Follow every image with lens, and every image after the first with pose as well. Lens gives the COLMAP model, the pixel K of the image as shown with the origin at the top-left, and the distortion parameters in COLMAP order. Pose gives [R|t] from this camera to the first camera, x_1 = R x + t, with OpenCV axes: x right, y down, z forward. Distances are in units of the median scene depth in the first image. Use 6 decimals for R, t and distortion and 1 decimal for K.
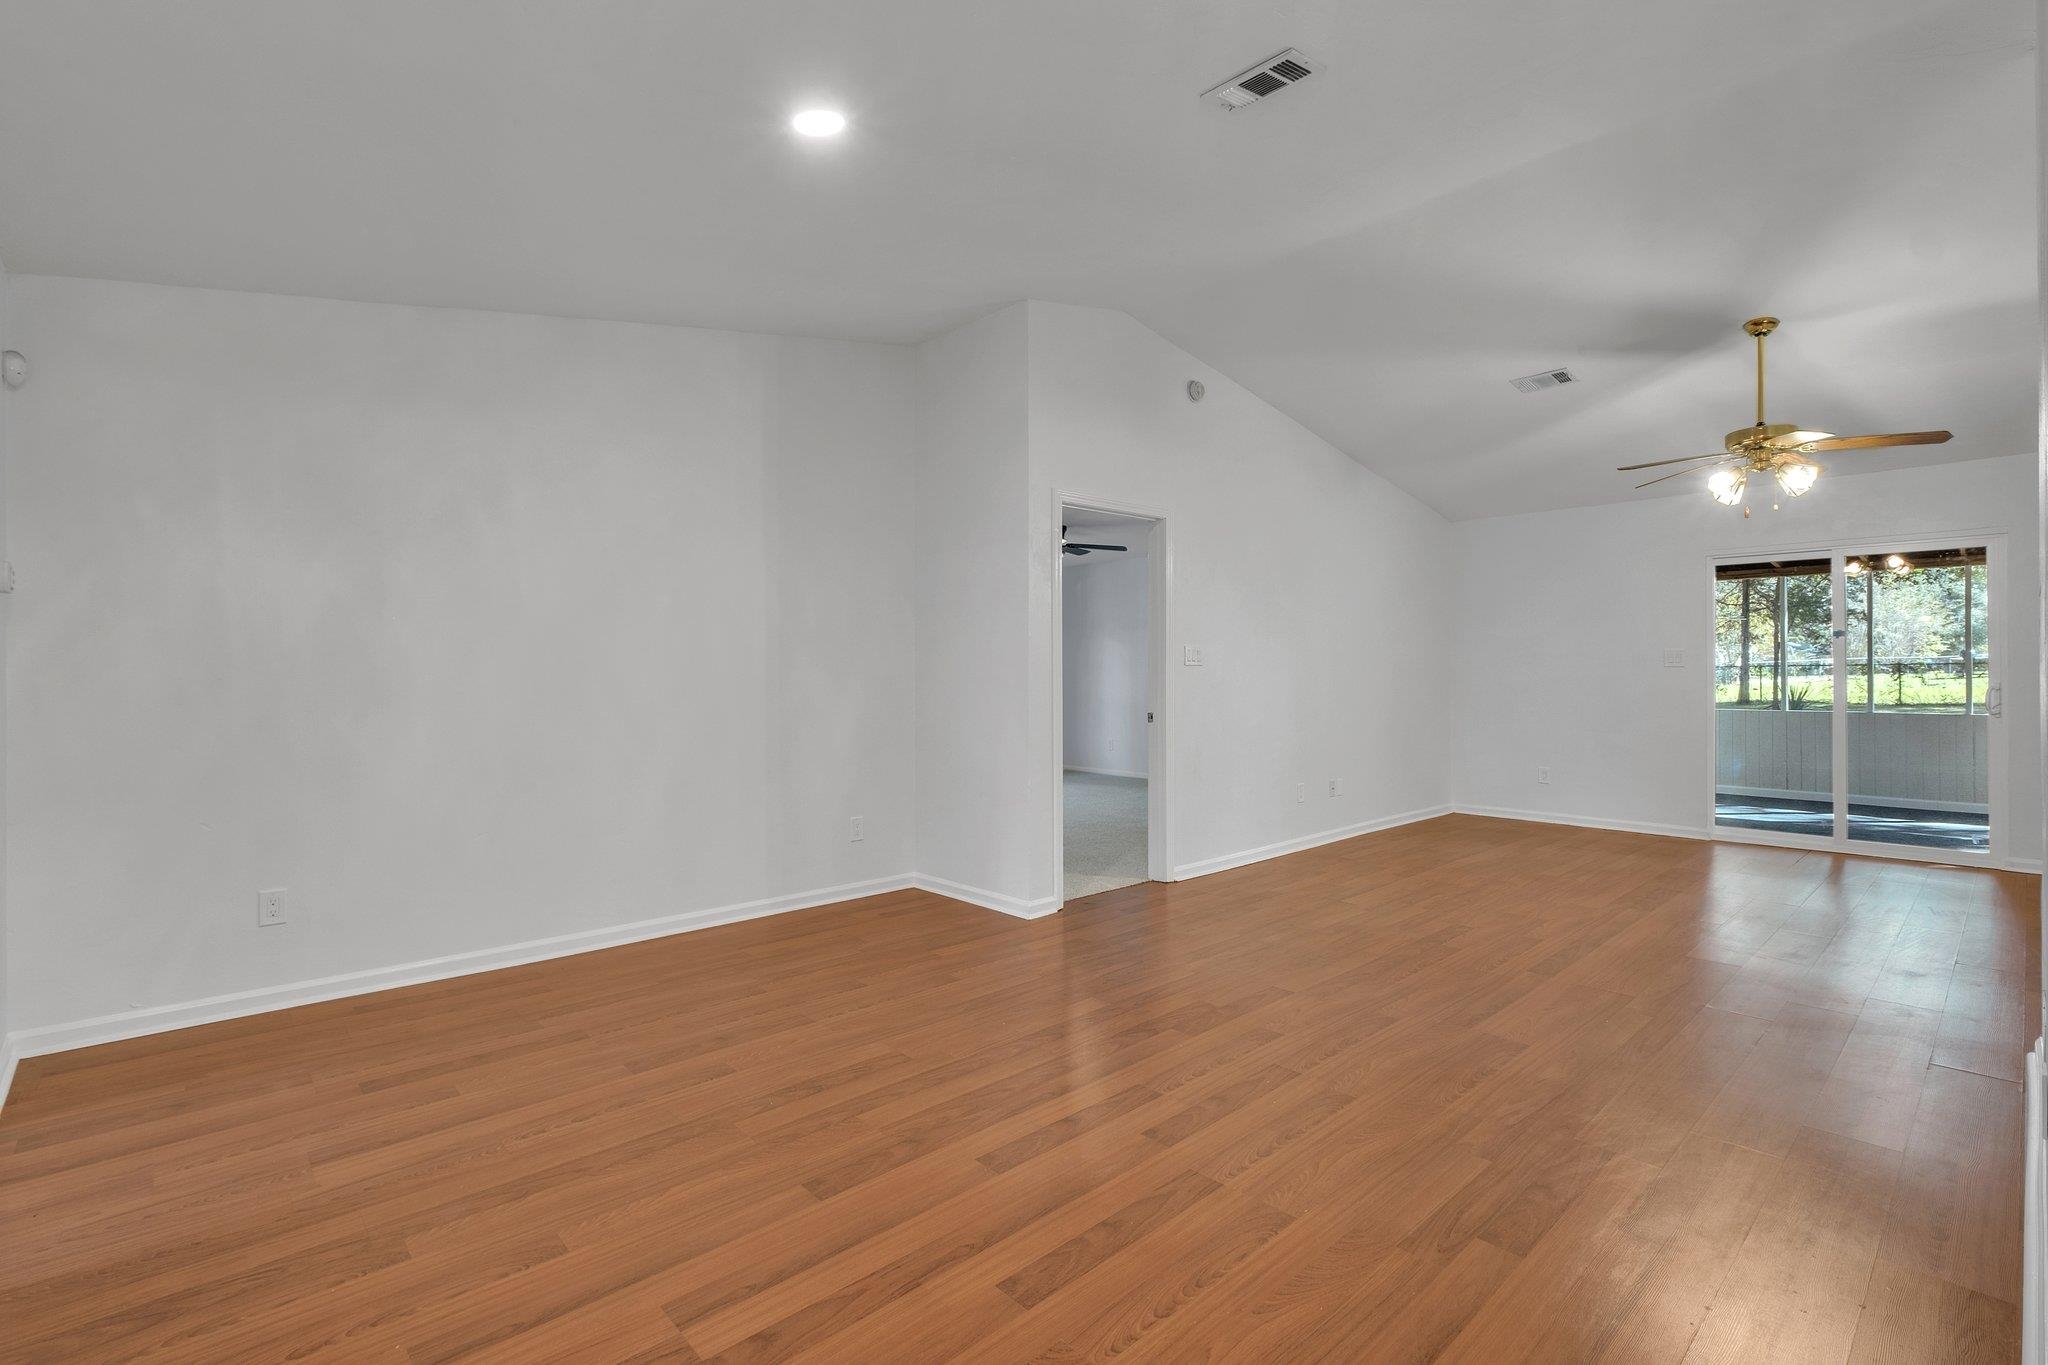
lens RADIAL K [[891.4, 0, 983.8], [0, 891.4, 679.6], [0, 0, 1]] dist [-0.002634, -0.000034]
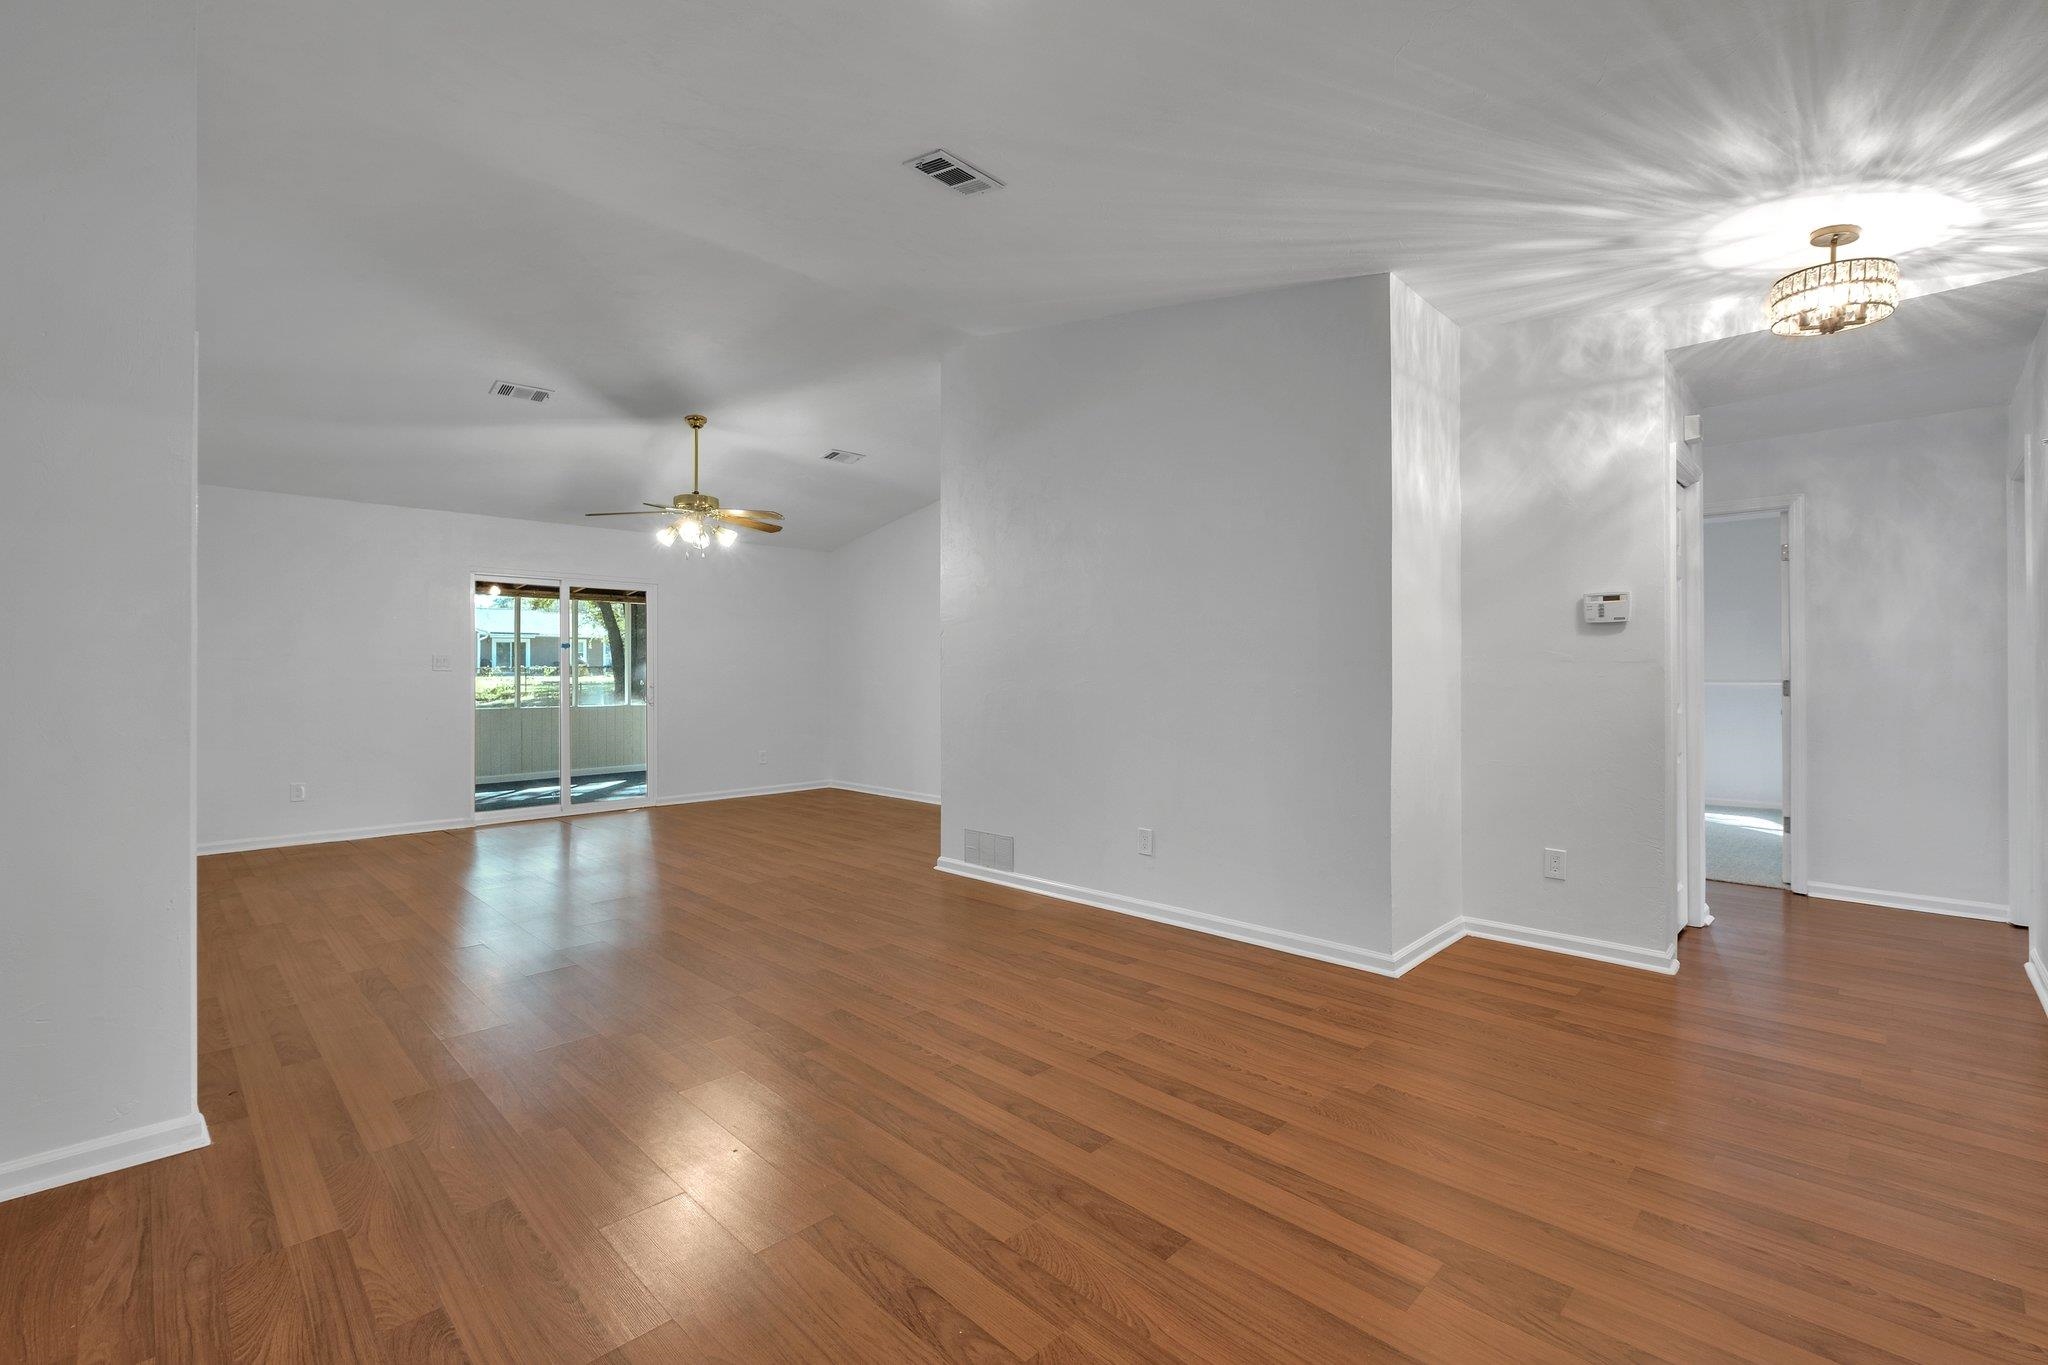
lens RADIAL K [[891.4, 0, 1031.2], [0, 891.4, 669.2], [0, 0, 1]] dist [-0.002634, -0.000034]
pose [[-0.057325, 0.009653, 0.998309, -0.720998], [0.009907, 0.999910, -0.009099, 0.001885], [-0.998306, 0.009368, -0.057416, 0.796473]]
